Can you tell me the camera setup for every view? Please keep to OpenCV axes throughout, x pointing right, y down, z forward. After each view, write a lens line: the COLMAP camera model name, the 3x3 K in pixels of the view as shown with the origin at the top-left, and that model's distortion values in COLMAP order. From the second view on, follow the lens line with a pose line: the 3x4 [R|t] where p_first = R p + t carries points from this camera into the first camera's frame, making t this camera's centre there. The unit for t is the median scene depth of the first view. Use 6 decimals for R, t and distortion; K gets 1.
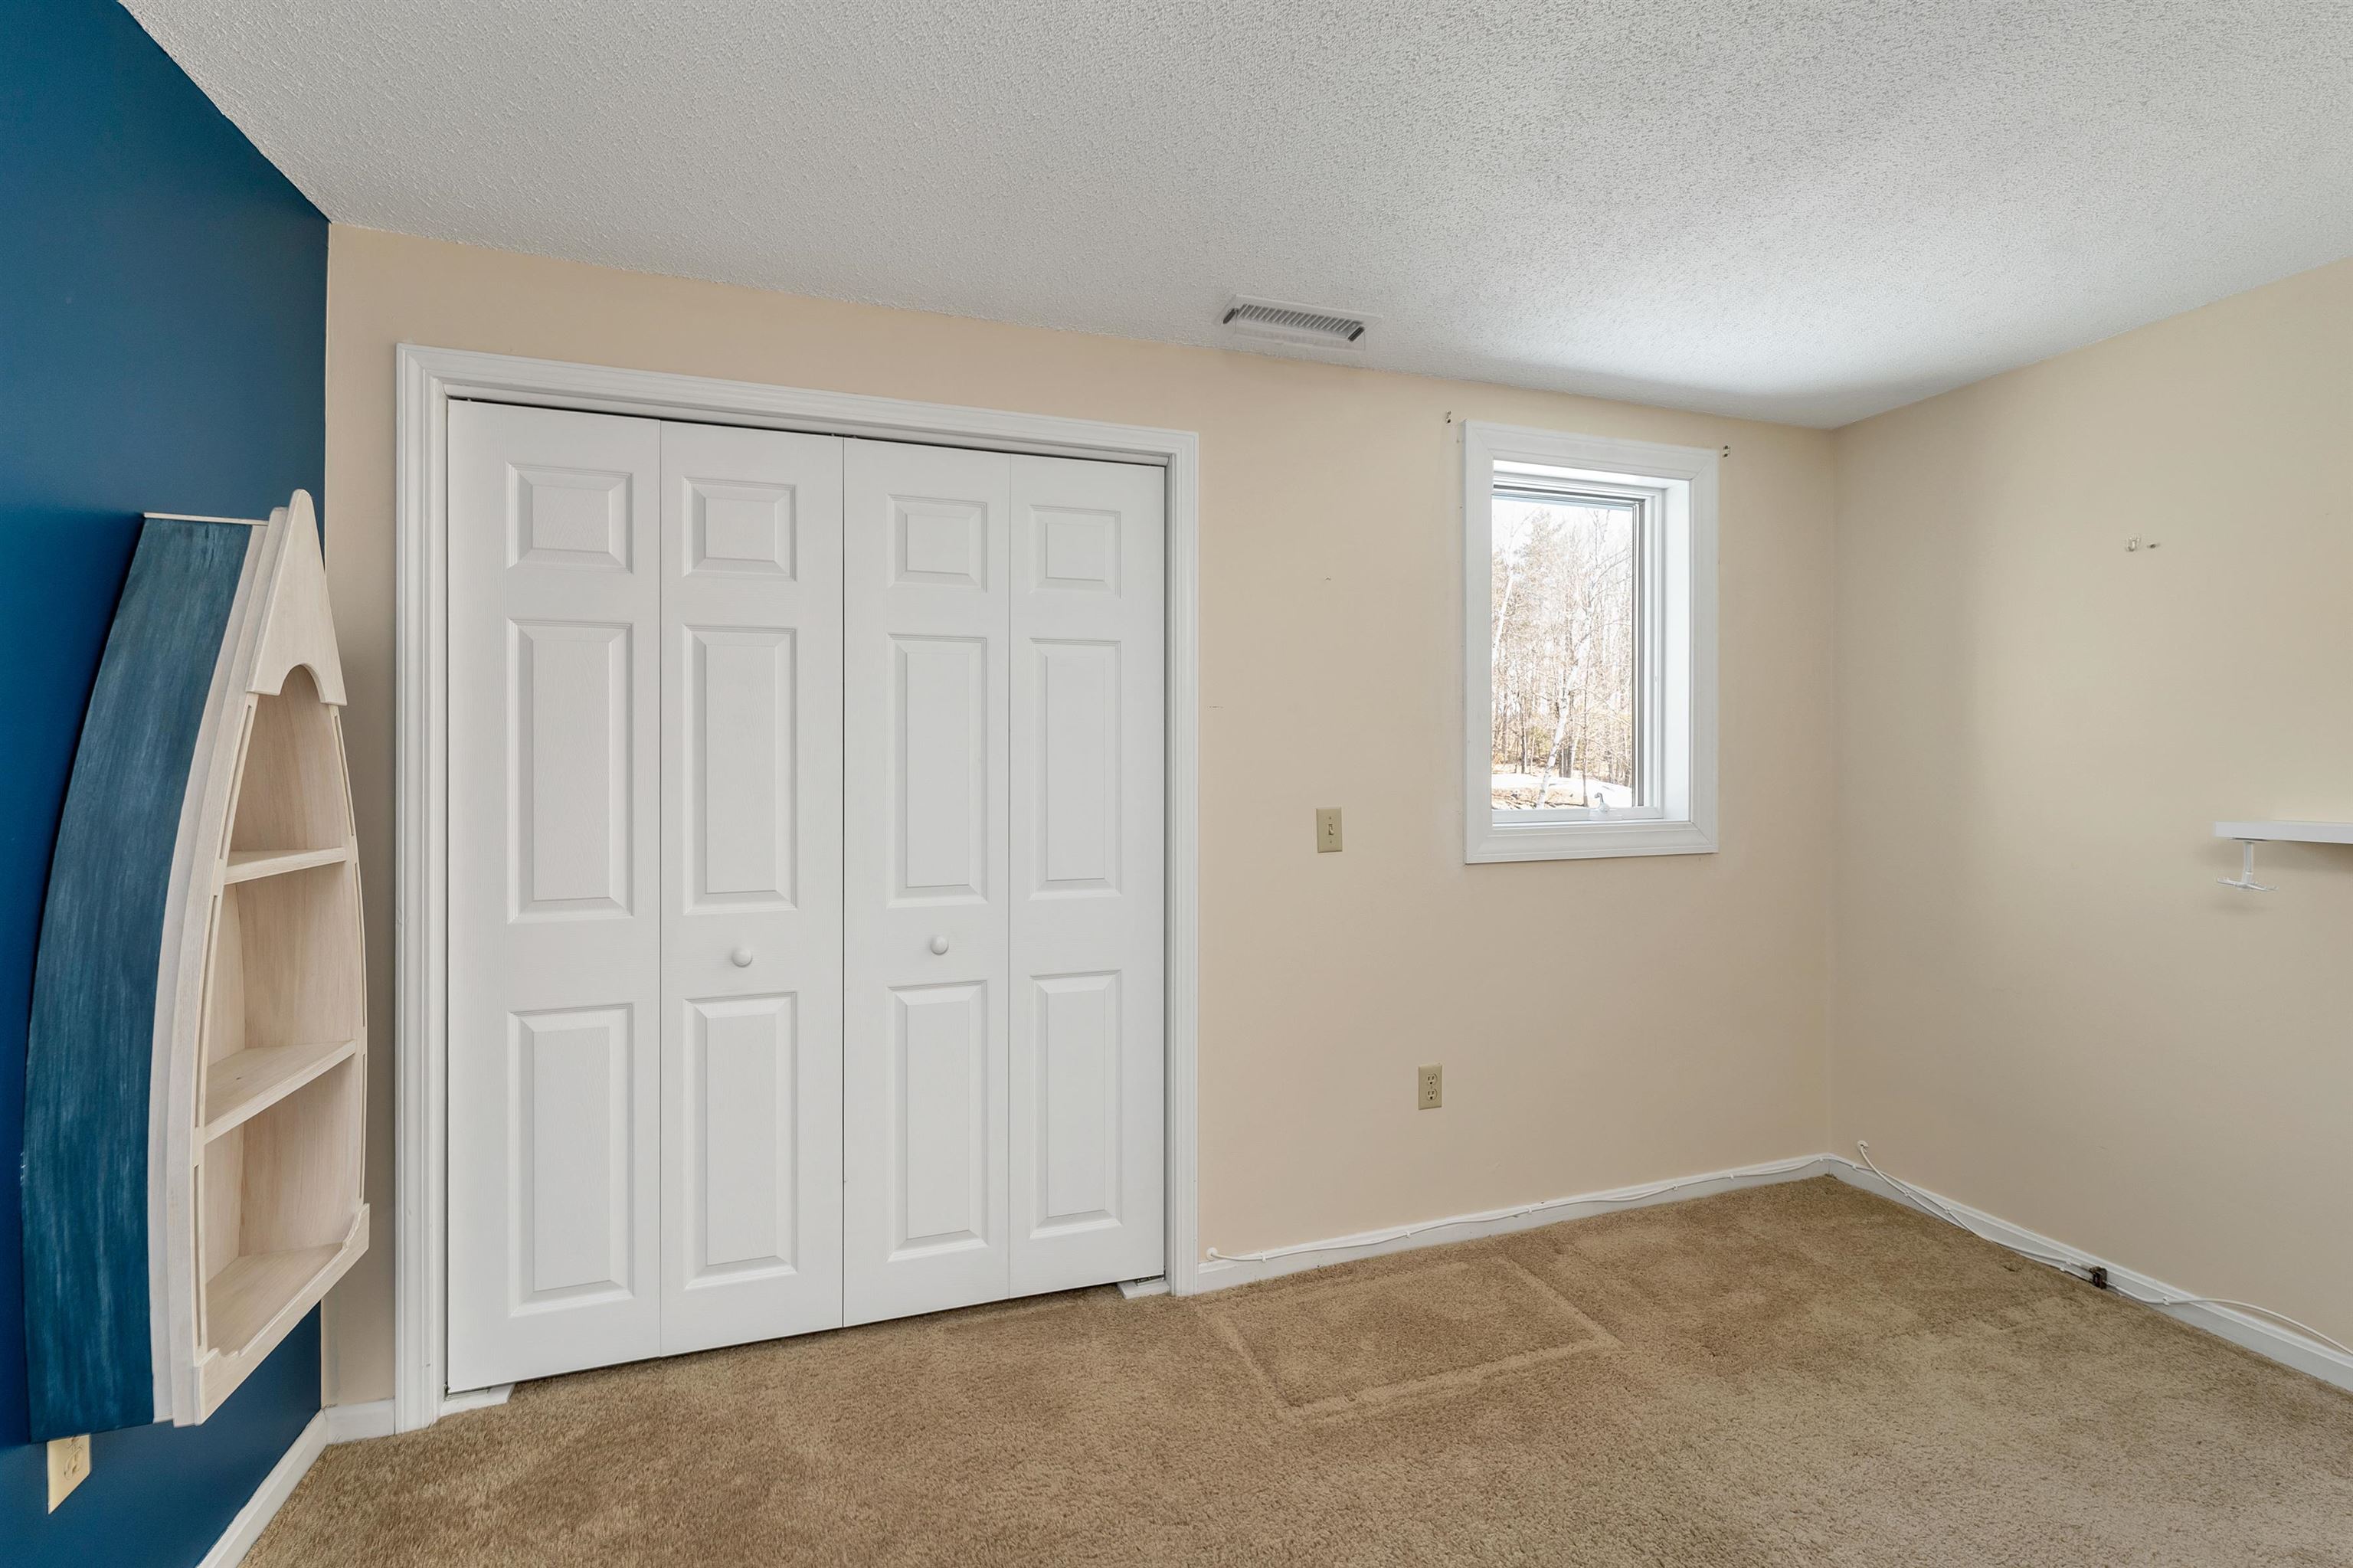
lens RADIAL K [[974.3, 0, 1178.1], [0, 974.3, 757.1], [0, 0, 1]] dist [0.001318, 0.000238]
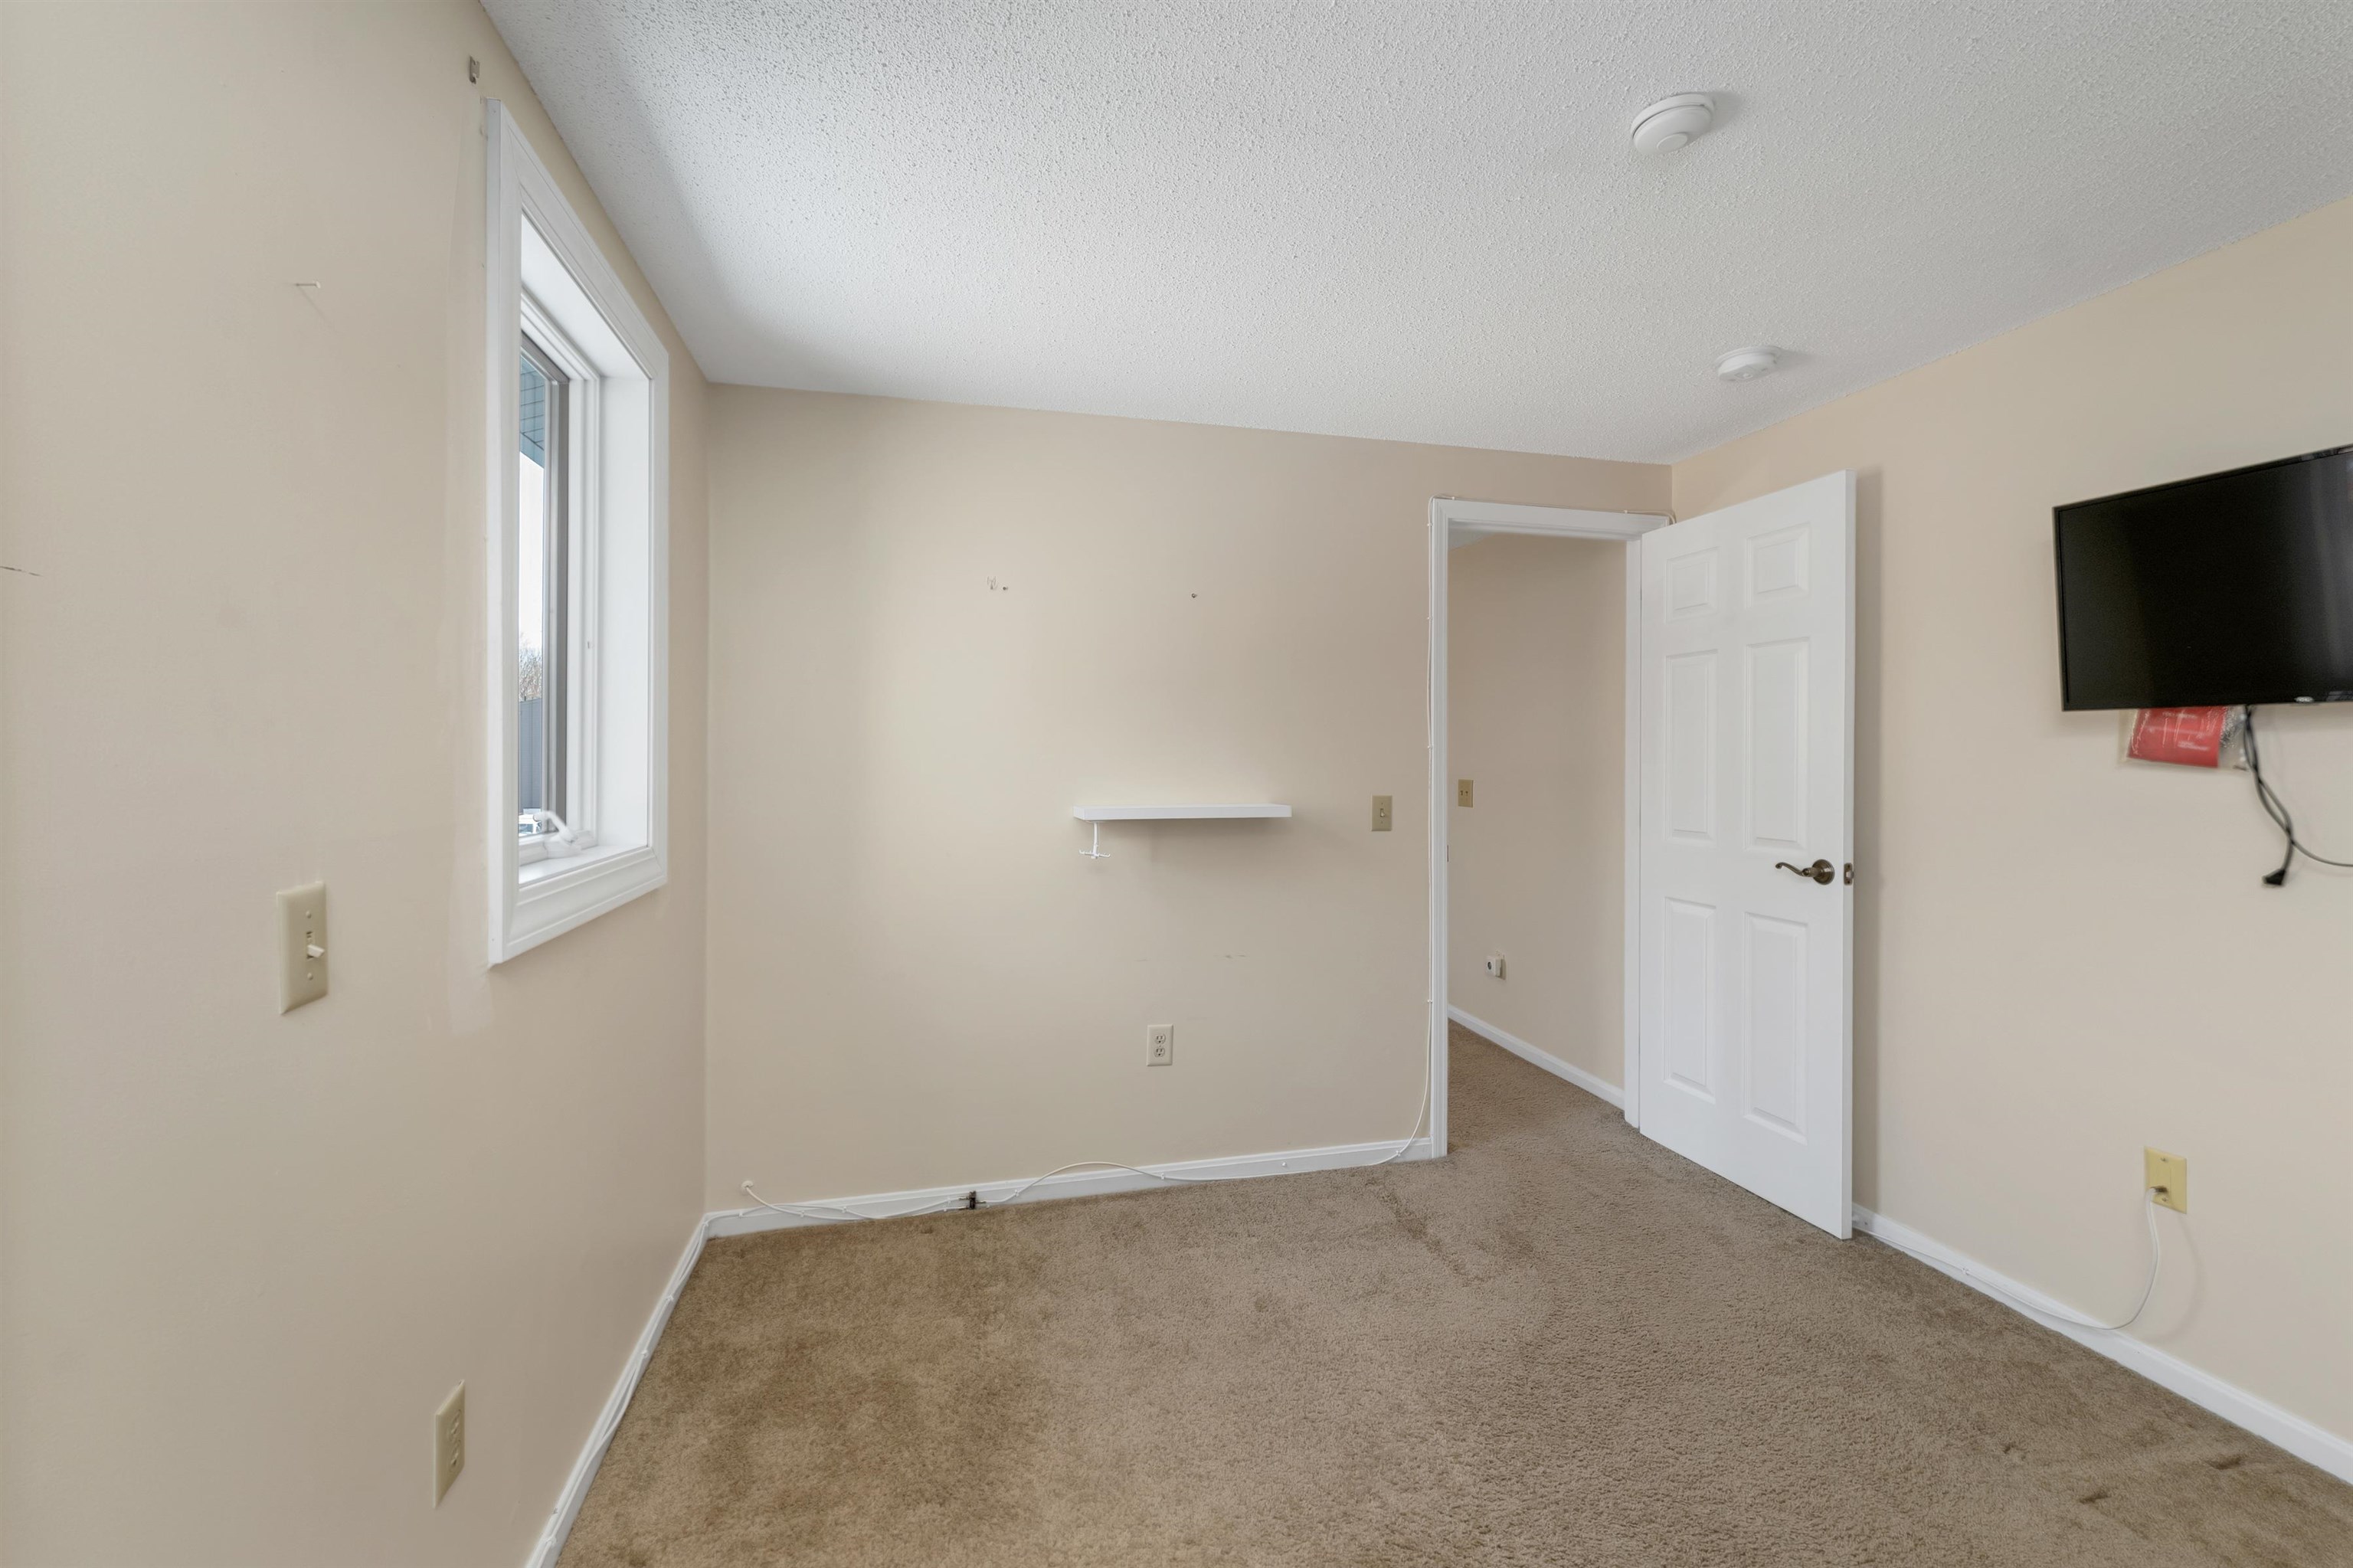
lens RADIAL K [[974.3, 0, 1178.1], [0, 974.3, 757.1], [0, 0, 1]] dist [0.001318, 0.000238]
pose [[0.094737, 0.001741, 0.995501, -0.197720], [-0.001820, 0.999997, -0.001576, -0.000301], [-0.995501, -0.001662, 0.094740, 0.625305]]
